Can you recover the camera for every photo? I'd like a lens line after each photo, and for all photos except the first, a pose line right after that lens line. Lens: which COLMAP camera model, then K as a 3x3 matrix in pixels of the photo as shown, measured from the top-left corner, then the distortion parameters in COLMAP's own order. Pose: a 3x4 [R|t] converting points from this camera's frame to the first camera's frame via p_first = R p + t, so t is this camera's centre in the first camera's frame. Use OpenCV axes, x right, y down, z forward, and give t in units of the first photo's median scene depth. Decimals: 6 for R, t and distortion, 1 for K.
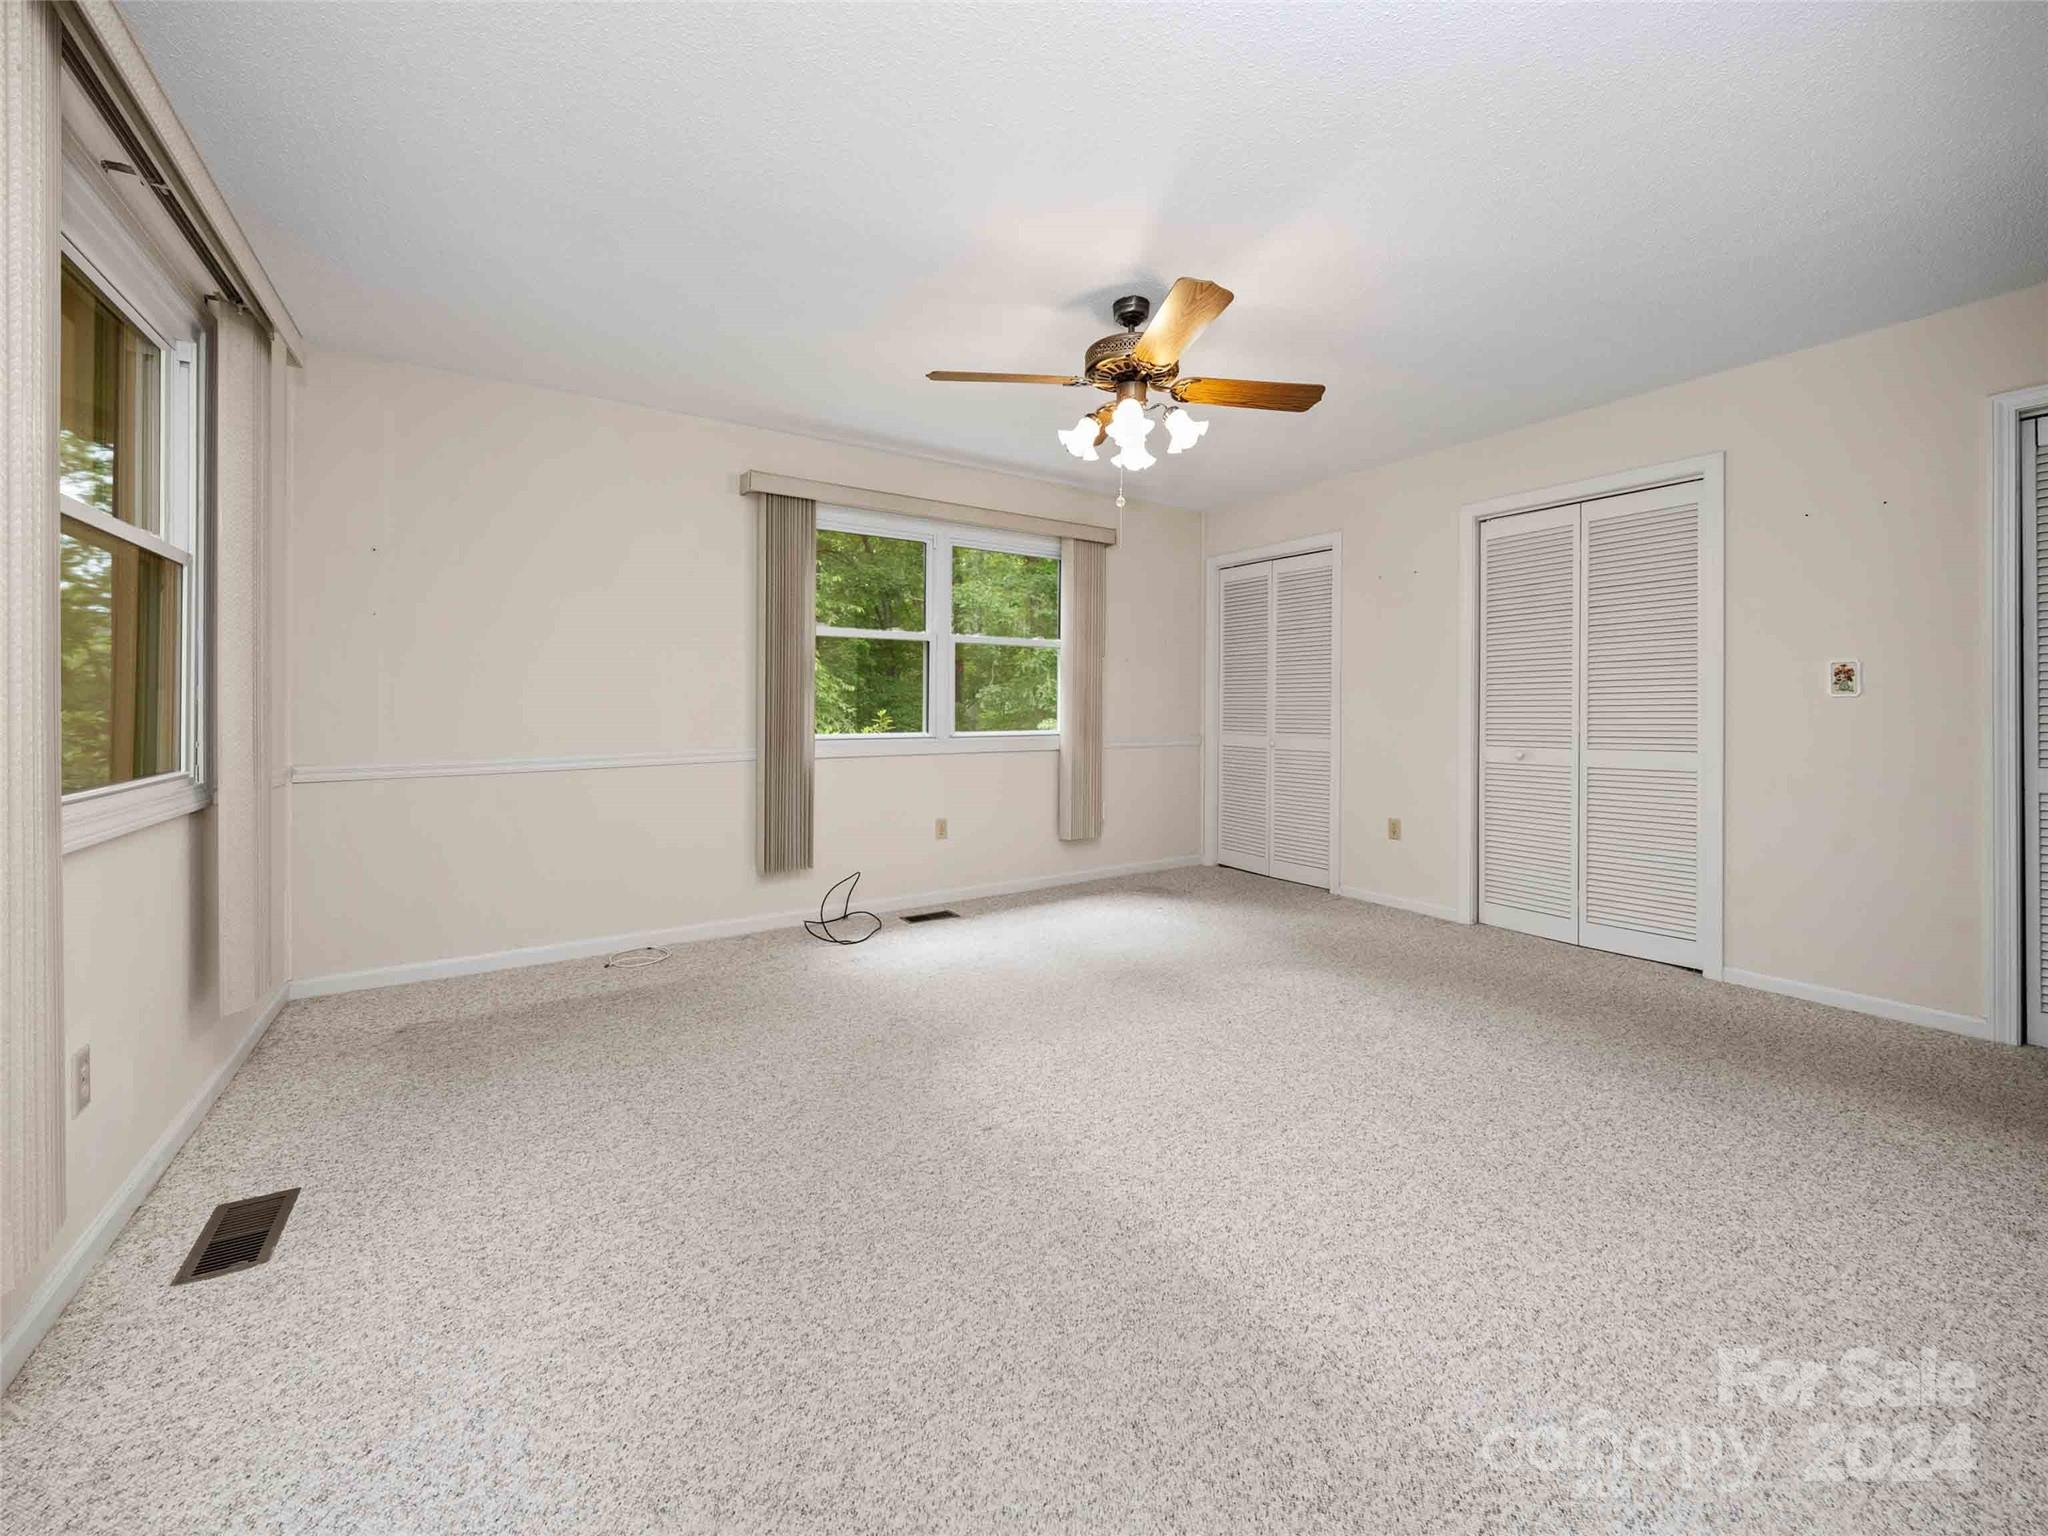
lens RADIAL K [[802.2, 0, 1030.1], [0, 802.2, 705.5], [0, 0, 1]] dist [-0.002300, -0.000078]
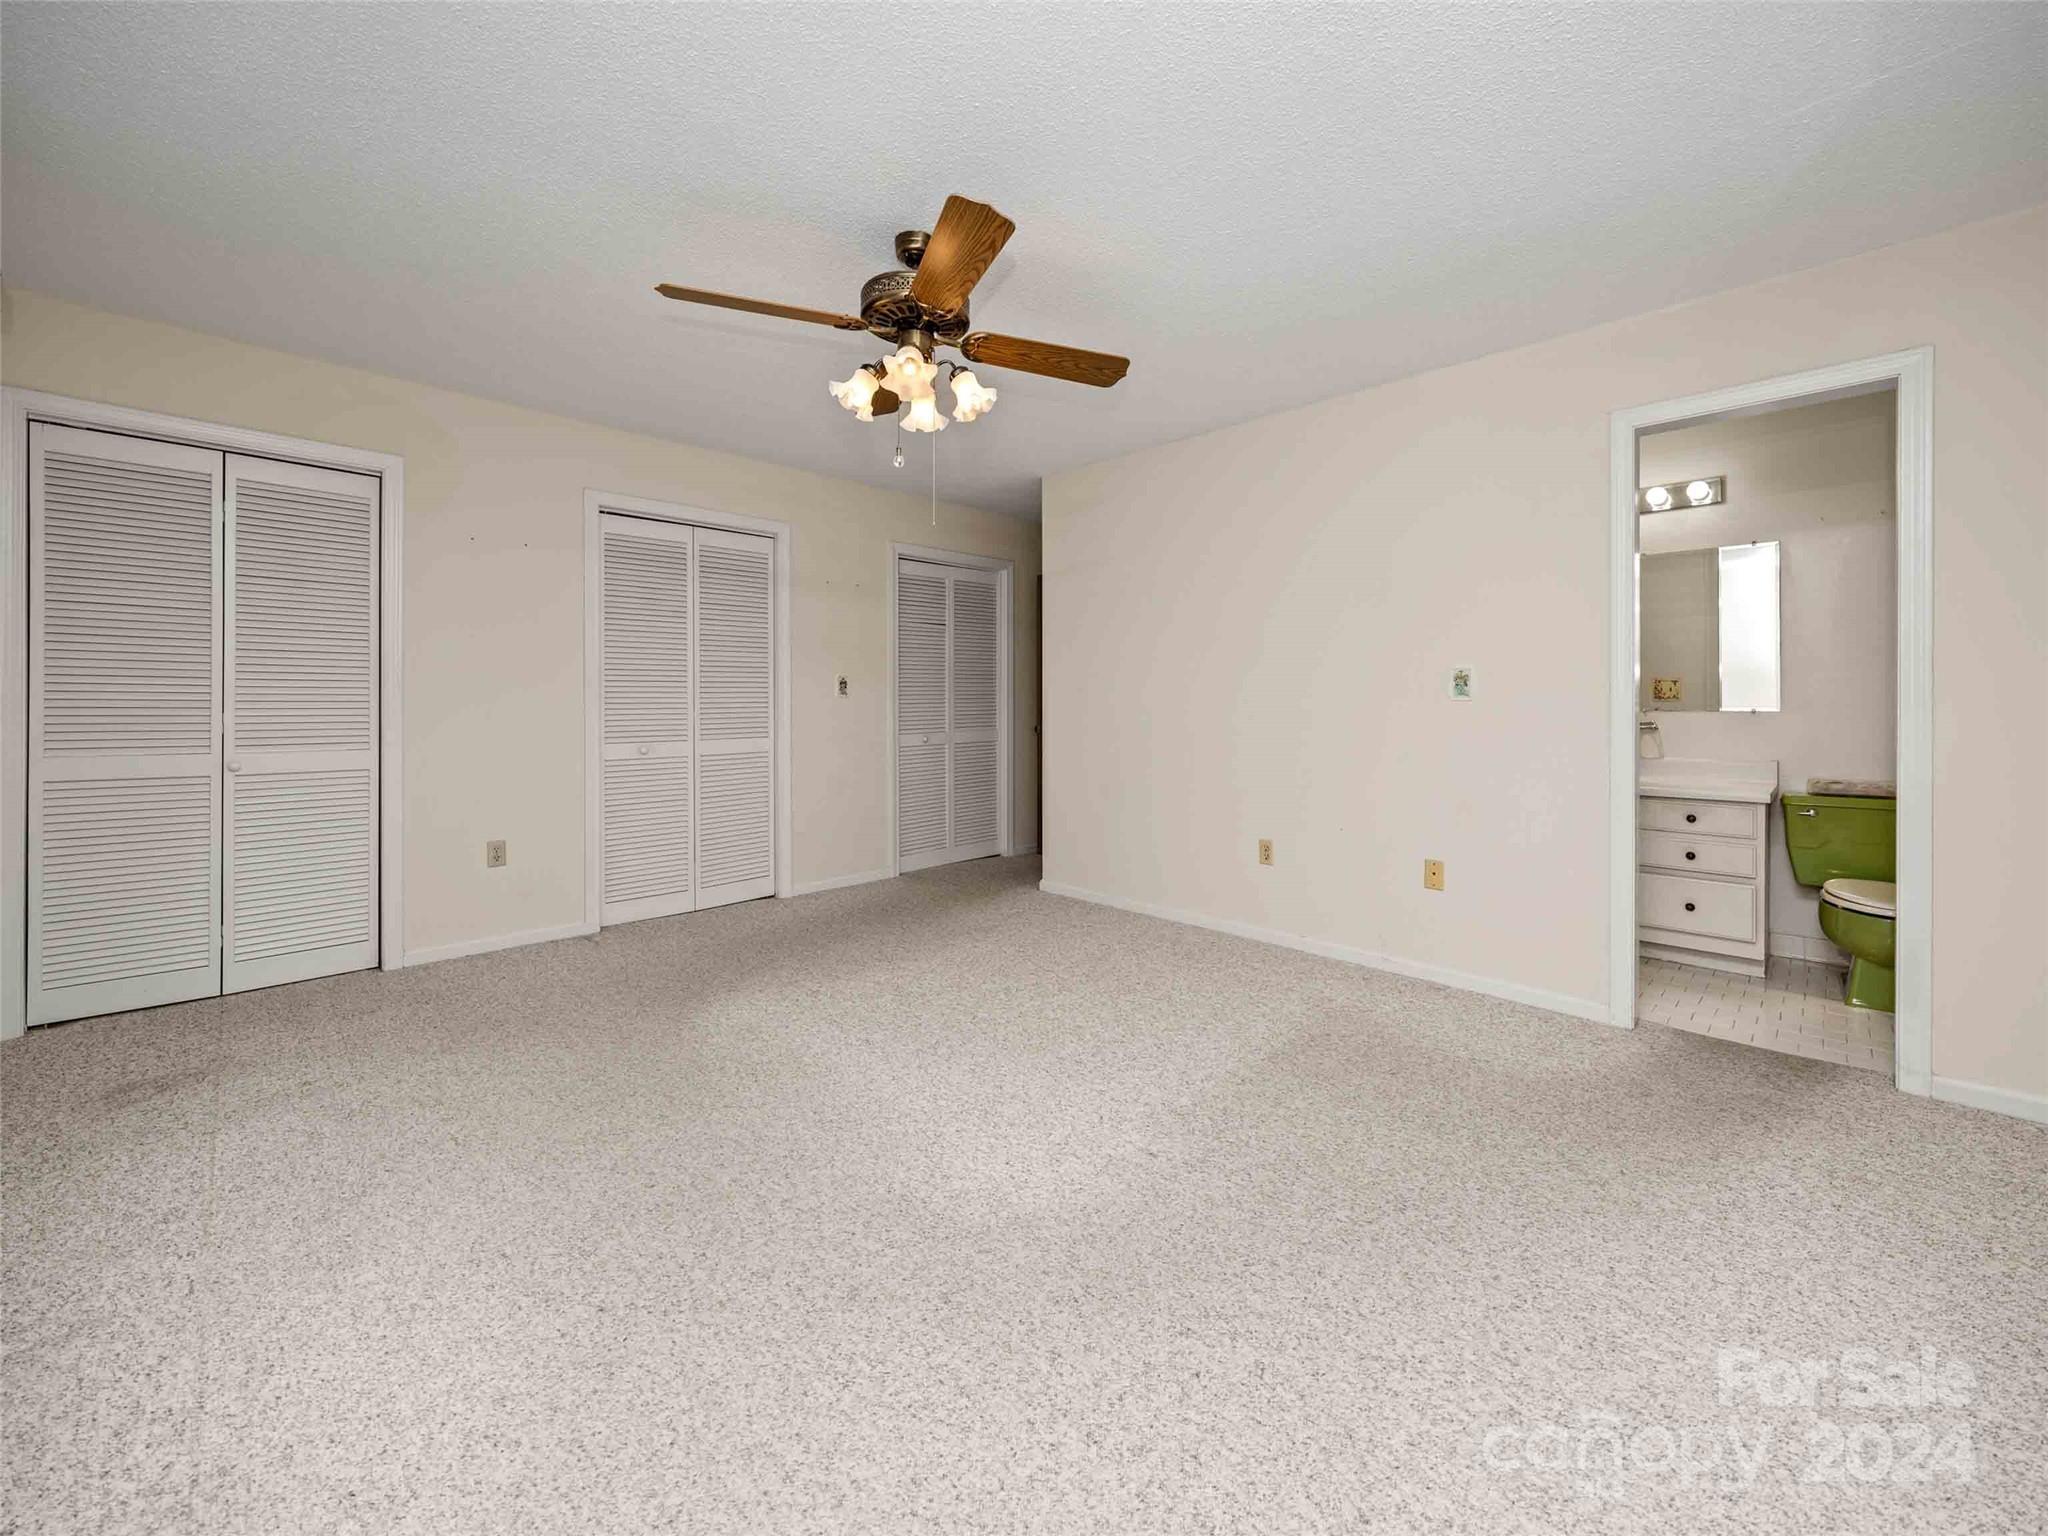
lens RADIAL K [[802.2, 0, 1030.1], [0, 802.2, 705.5], [0, 0, 1]] dist [-0.002300, -0.000078]
pose [[-0.197551, -0.006032, 0.980274, -0.722377], [-0.005230, 0.999973, 0.005099, -0.005519], [-0.980279, -0.004119, -0.197577, 1.011478]]
